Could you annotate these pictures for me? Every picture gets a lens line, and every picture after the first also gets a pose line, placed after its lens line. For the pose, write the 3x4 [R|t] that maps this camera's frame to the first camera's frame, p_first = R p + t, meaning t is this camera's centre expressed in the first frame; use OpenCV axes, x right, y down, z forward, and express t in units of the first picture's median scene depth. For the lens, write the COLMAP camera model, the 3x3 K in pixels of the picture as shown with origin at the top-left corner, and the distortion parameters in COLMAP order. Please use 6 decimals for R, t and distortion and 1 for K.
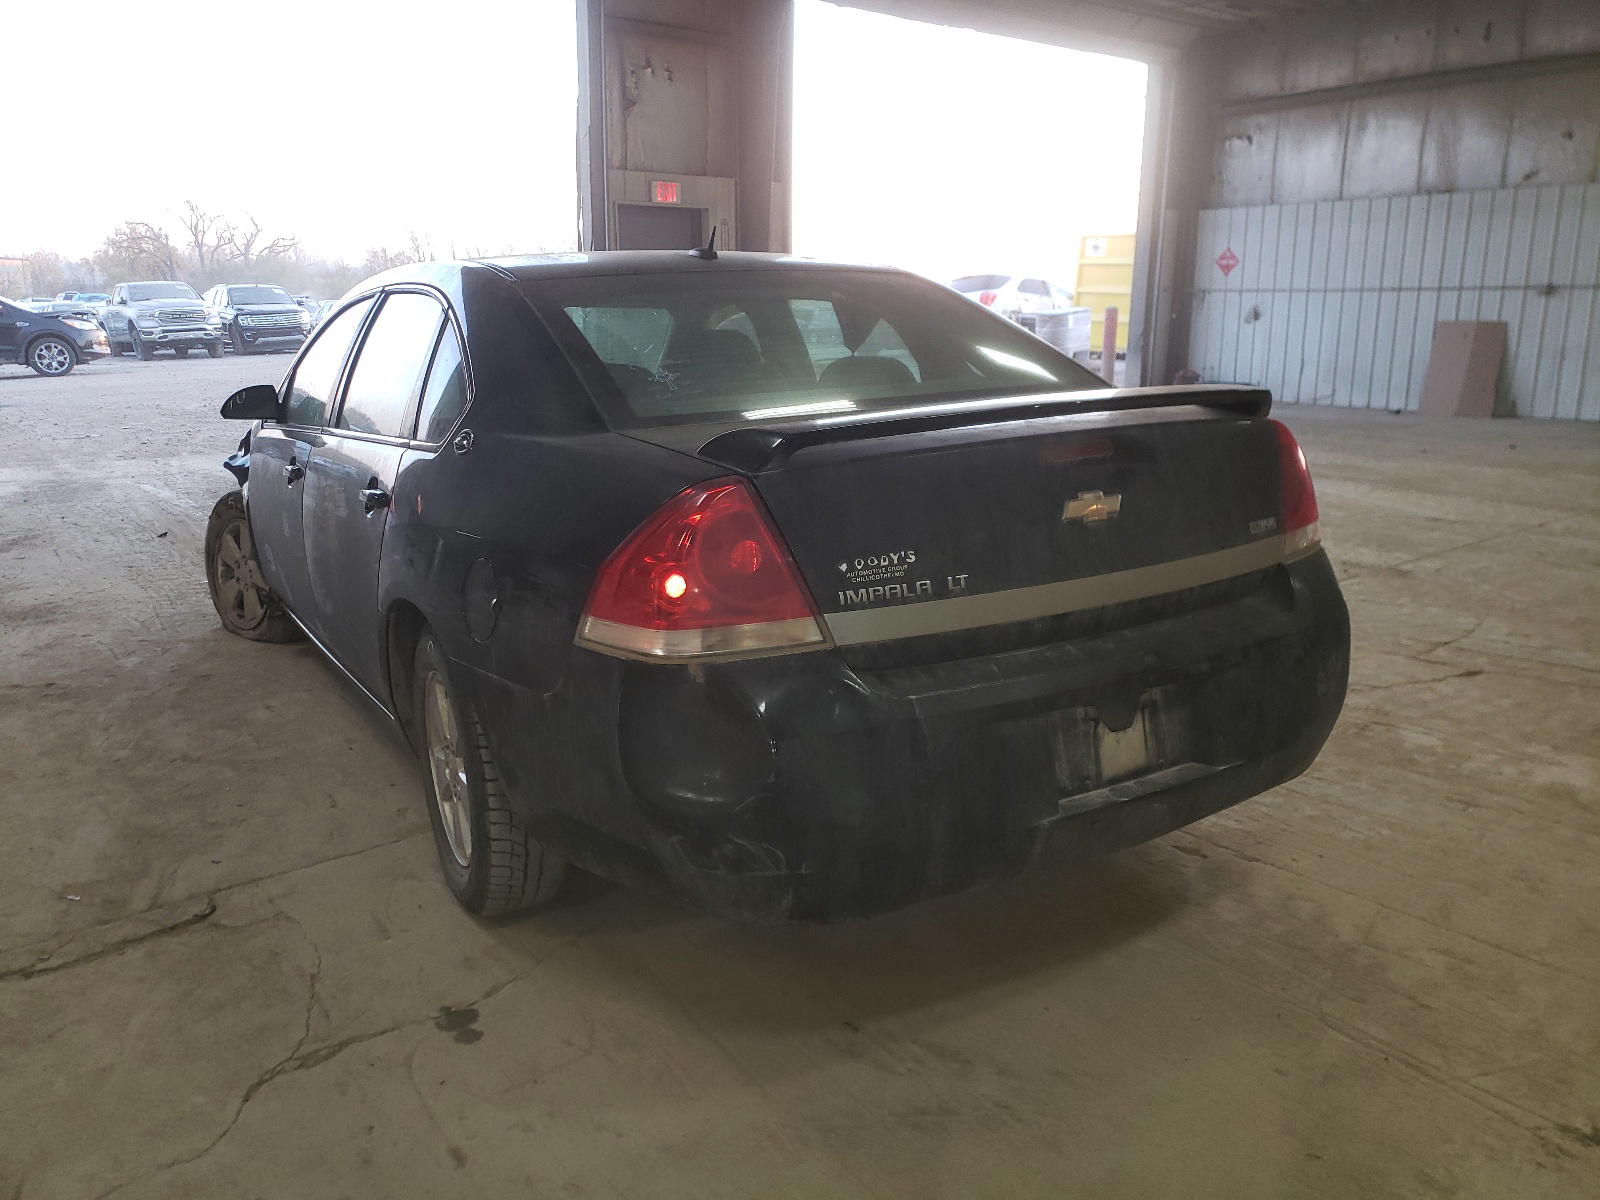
lens RADIAL K [[1227.6, 0, 781.8], [0, 1227.6, 600.3], [0, 0, 1]] dist [0.091460, -0.094985]
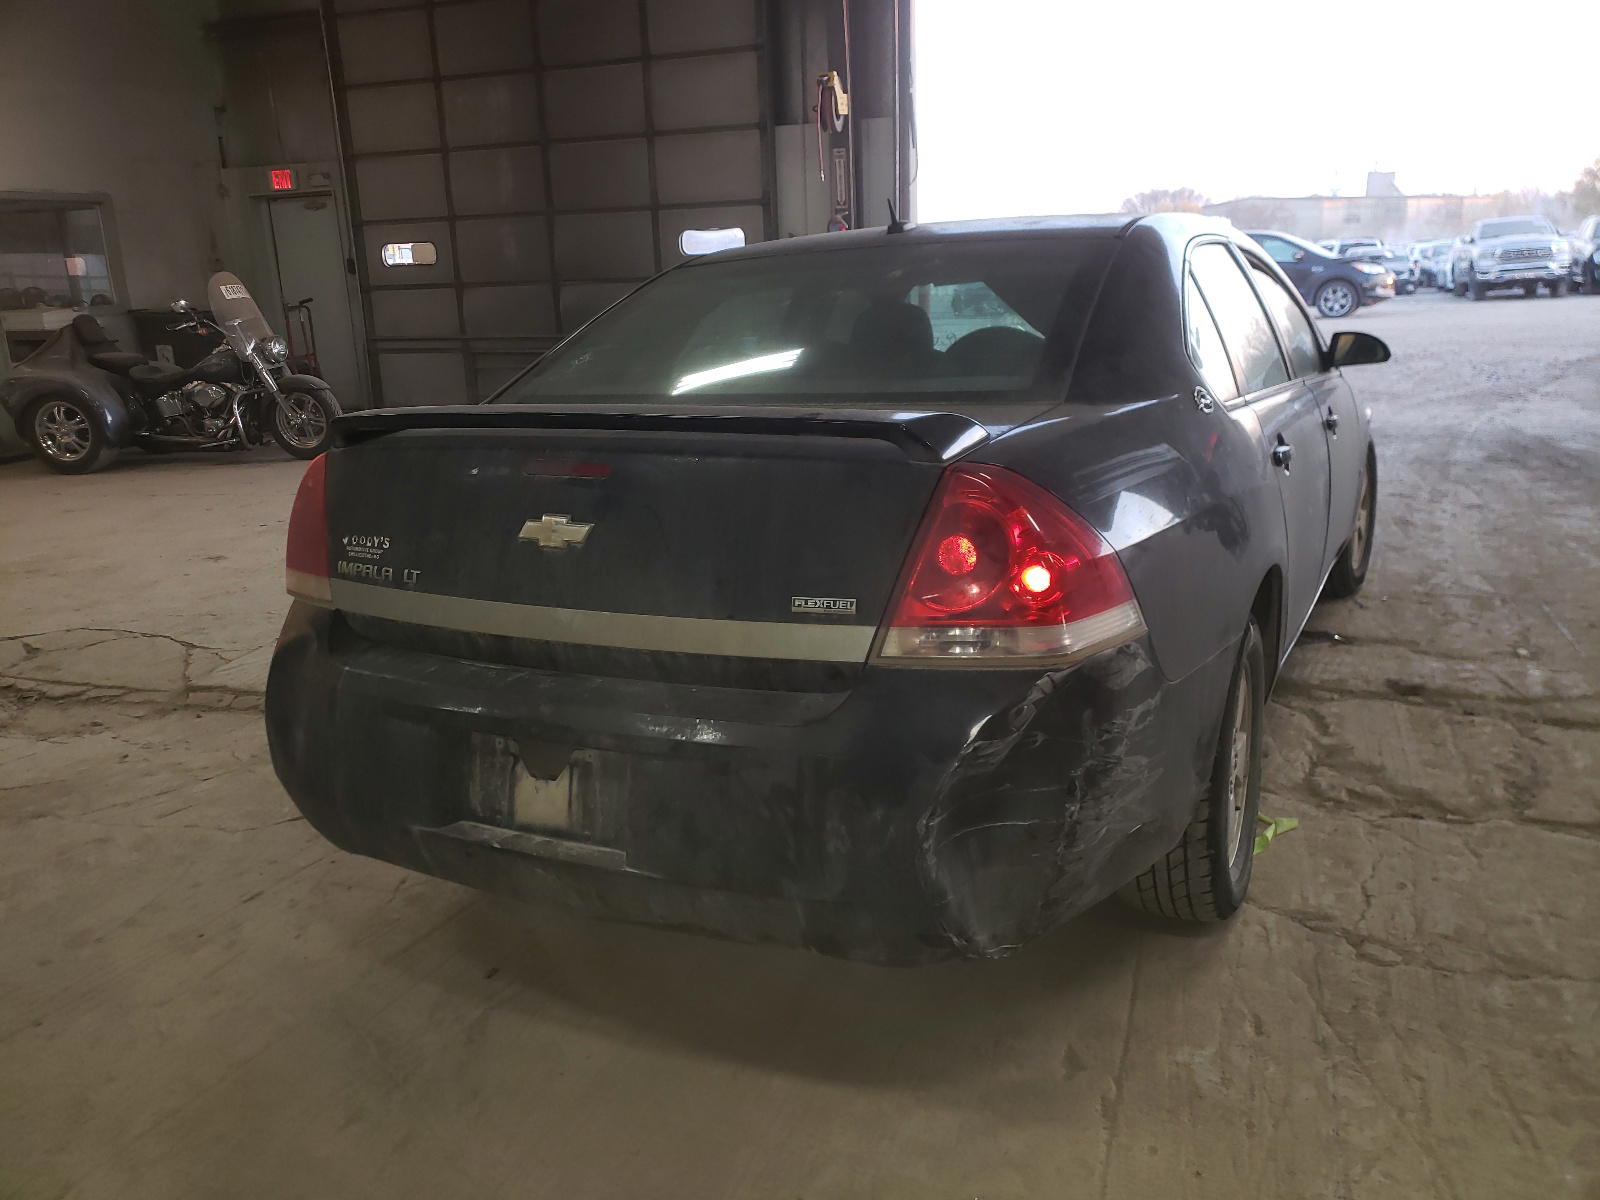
lens RADIAL K [[1227.6, 0, 781.8], [0, 1227.6, 600.3], [0, 0, 1]] dist [0.091460, -0.094985]
pose [[0.527345, 0.208069, -0.823781, 1.069691], [-0.168846, 0.975878, 0.138397, -0.175453], [0.832706, 0.066109, 0.549755, 0.630748]]
